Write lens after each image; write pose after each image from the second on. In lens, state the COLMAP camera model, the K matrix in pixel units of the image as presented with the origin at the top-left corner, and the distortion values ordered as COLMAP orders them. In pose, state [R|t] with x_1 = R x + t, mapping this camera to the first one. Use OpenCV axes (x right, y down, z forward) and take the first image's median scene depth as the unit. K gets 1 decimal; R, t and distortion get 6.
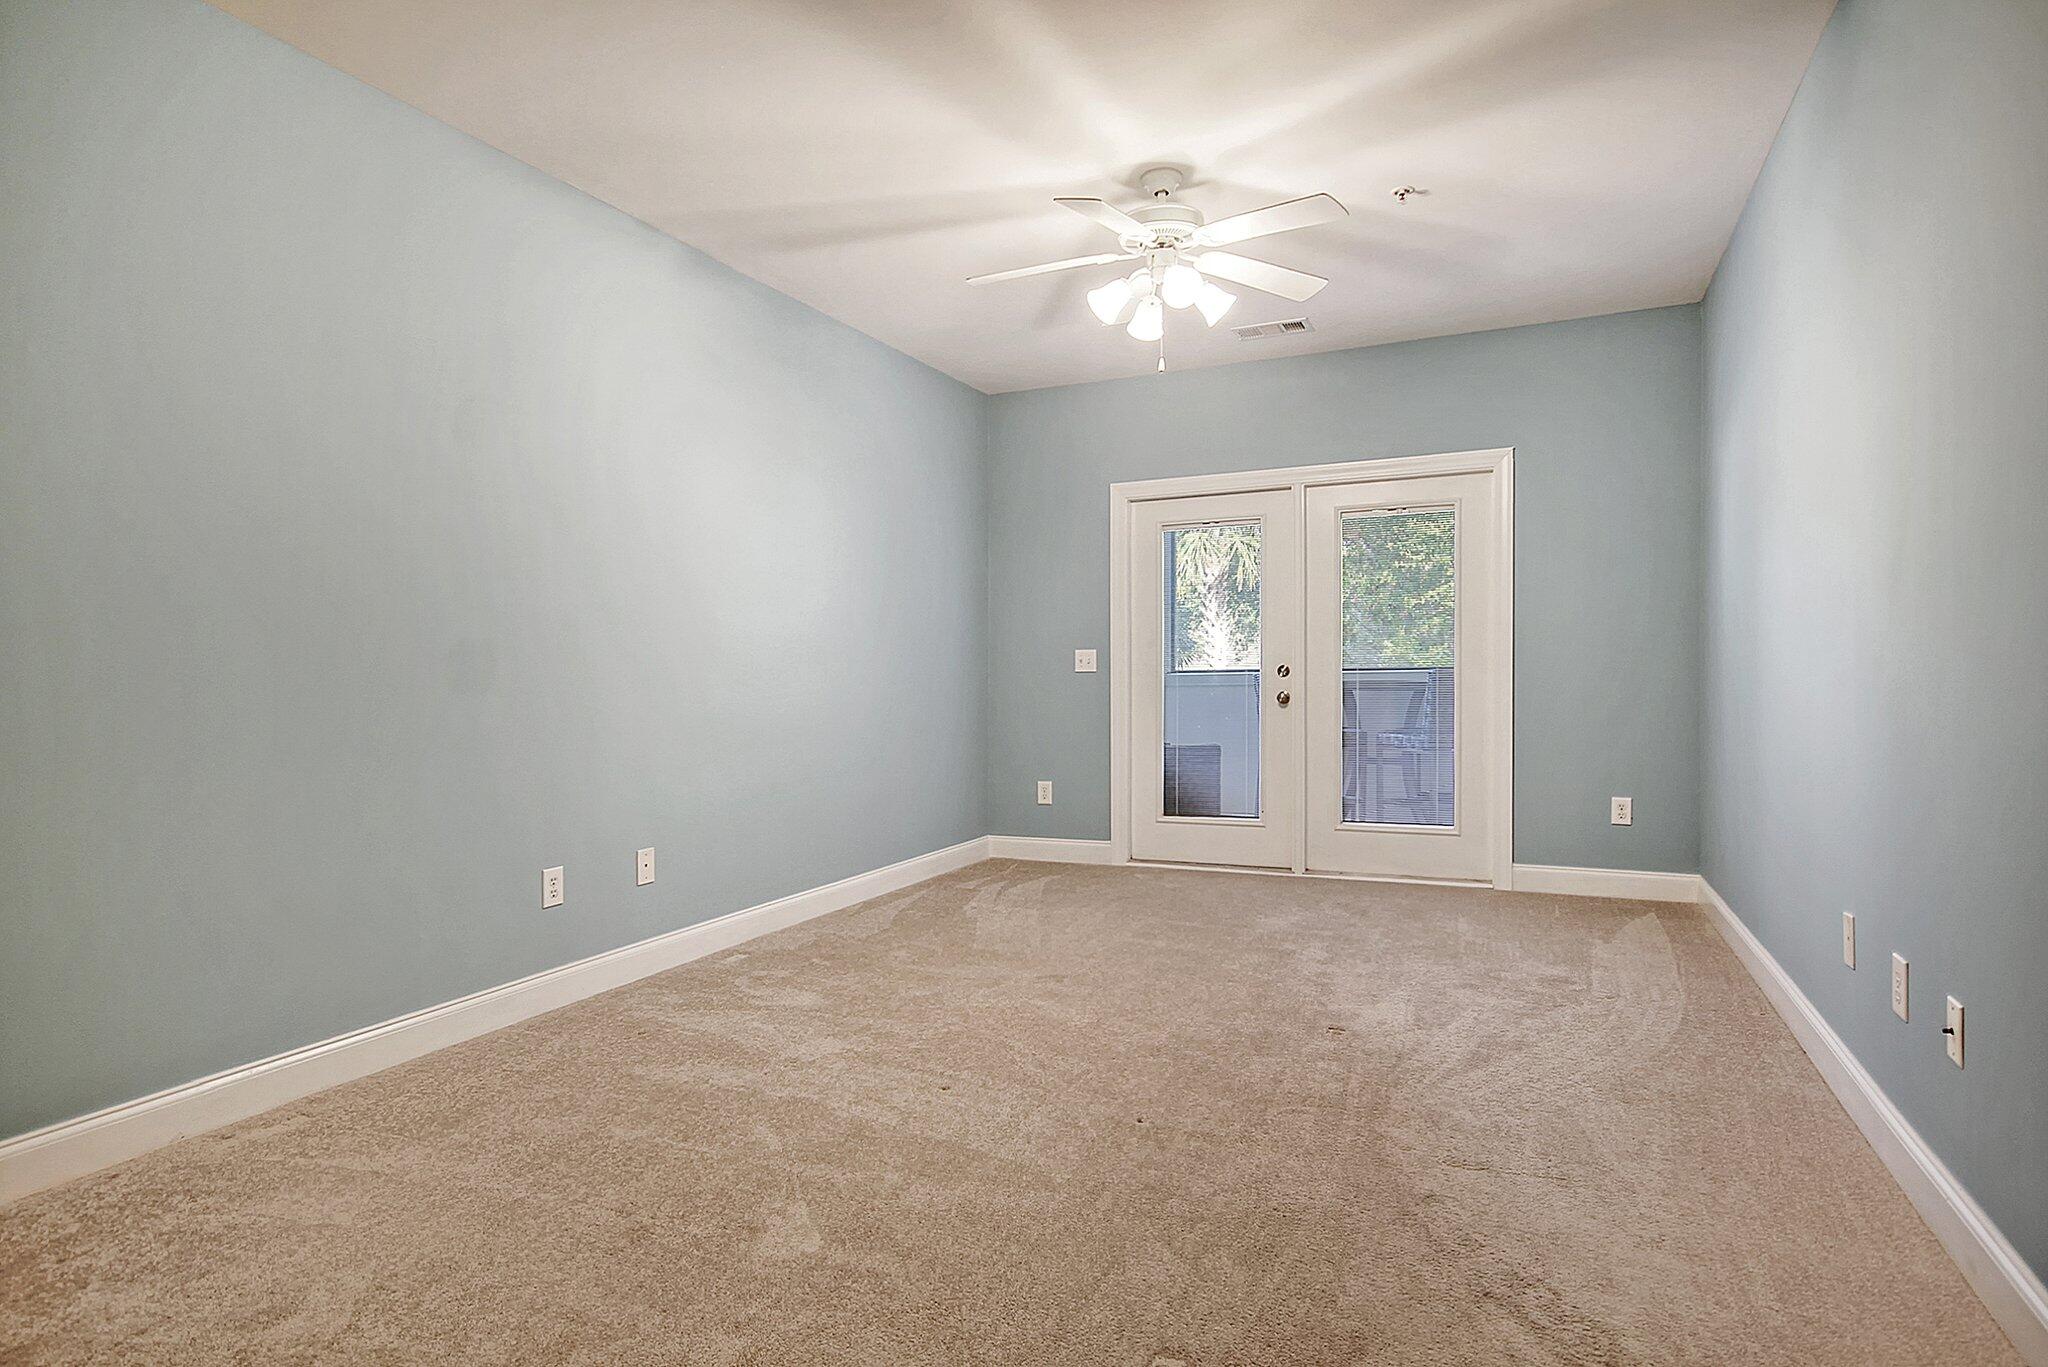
lens RADIAL K [[1059.9, 0, 1005.4], [0, 1059.9, 671.4], [0, 0, 1]] dist [0.001038, 0.001545]
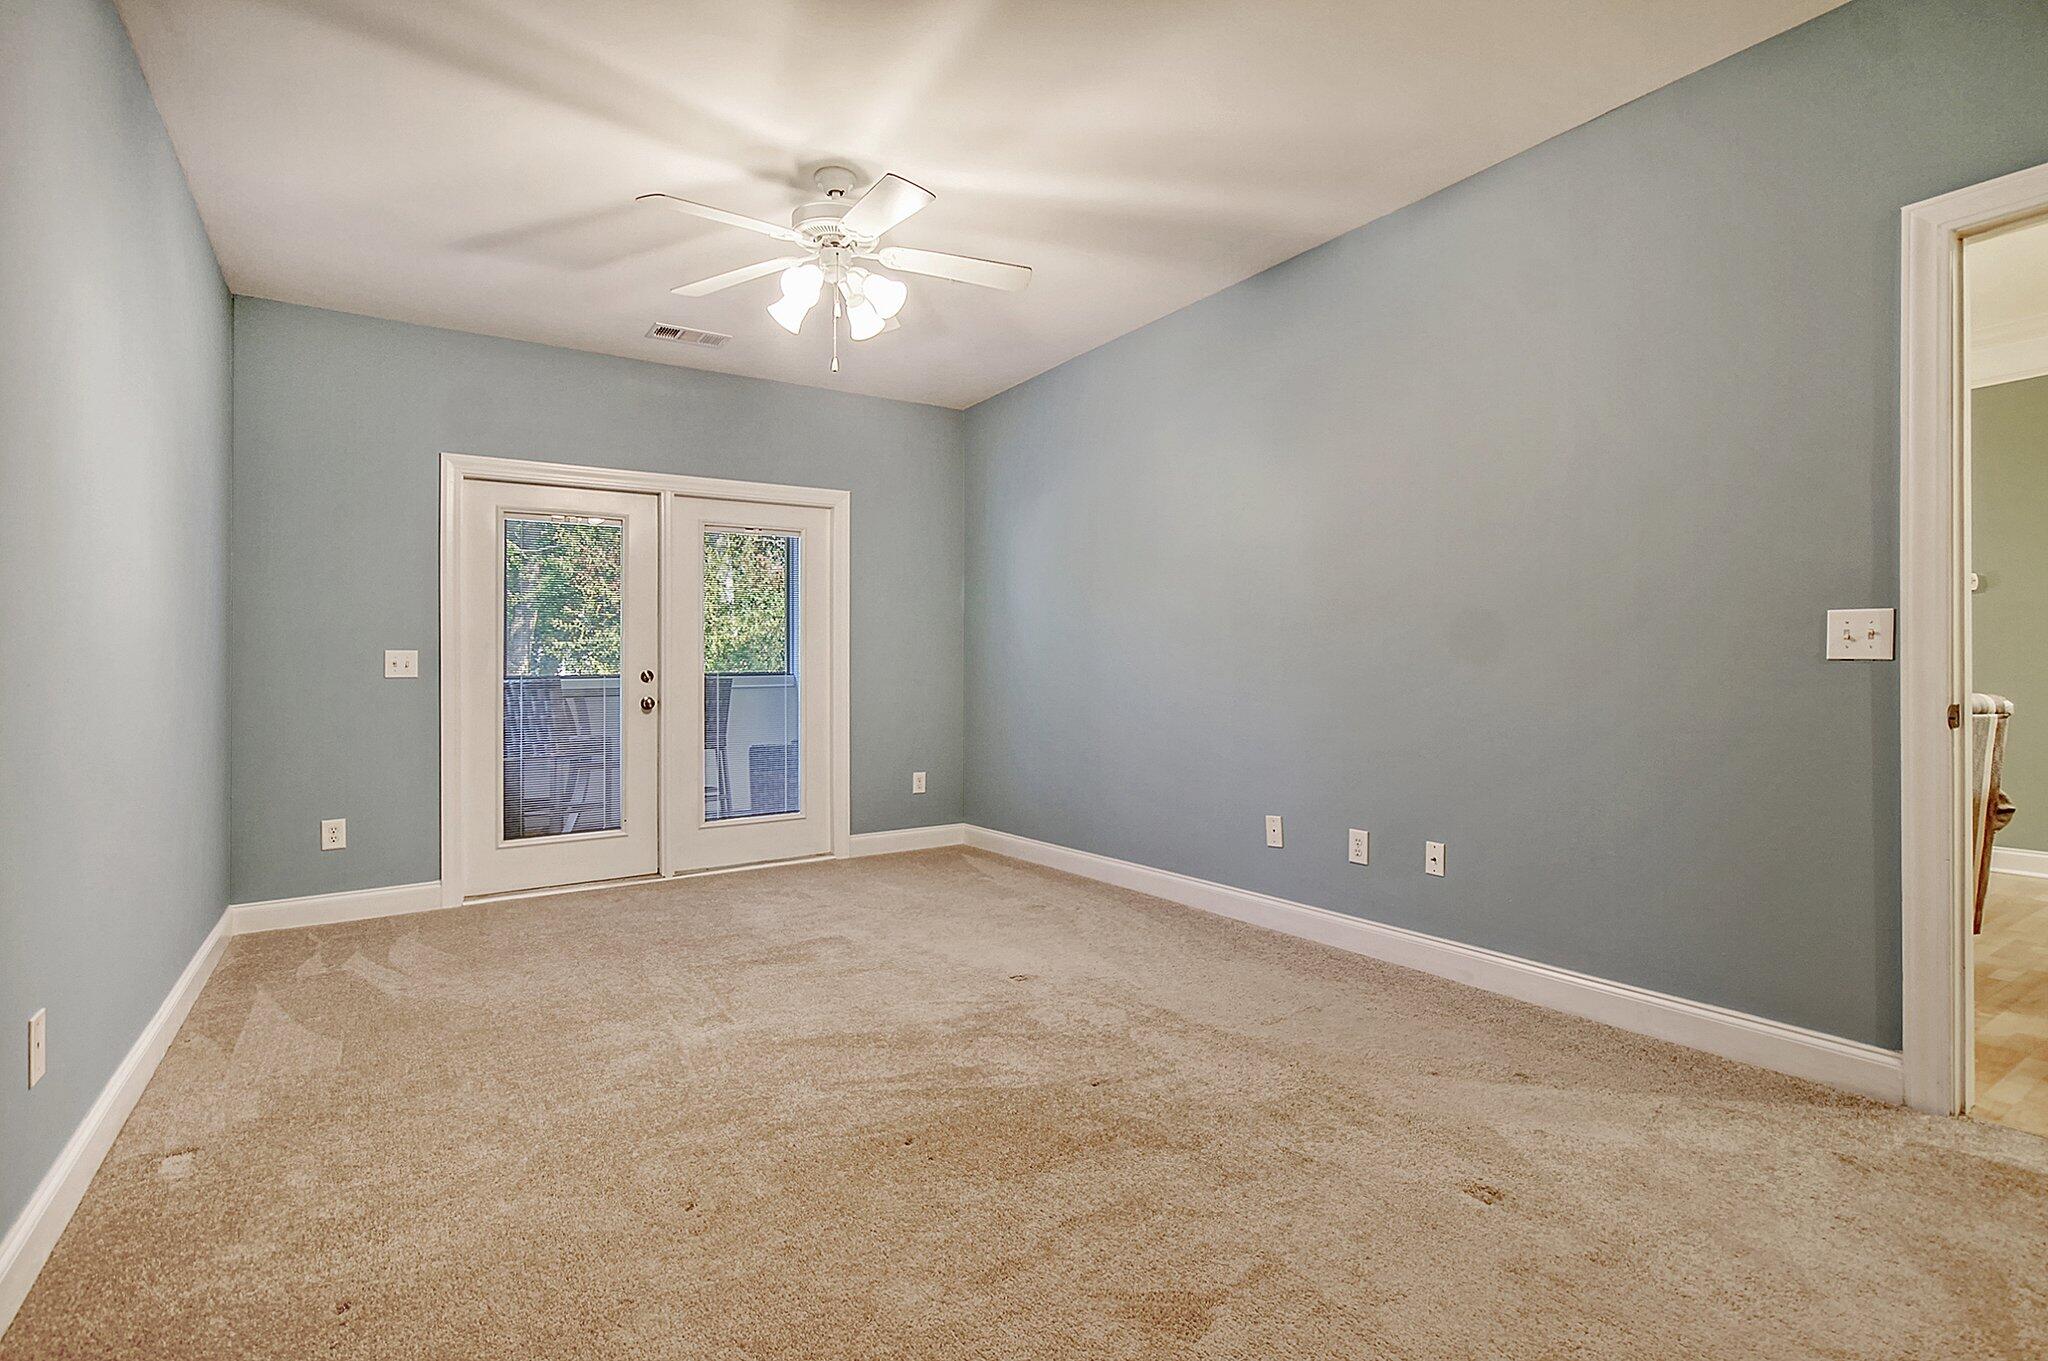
lens RADIAL K [[970.8, 0, 1005.5], [0, 970.8, 682.9], [0, 0, 1]] dist [0.002039, 0.001182]
pose [[0.538480, -0.005630, 0.842620, -0.335824], [0.002180, 0.999984, 0.005289, 0.001400], [-0.842636, -0.001012, 0.538483, 0.235840]]
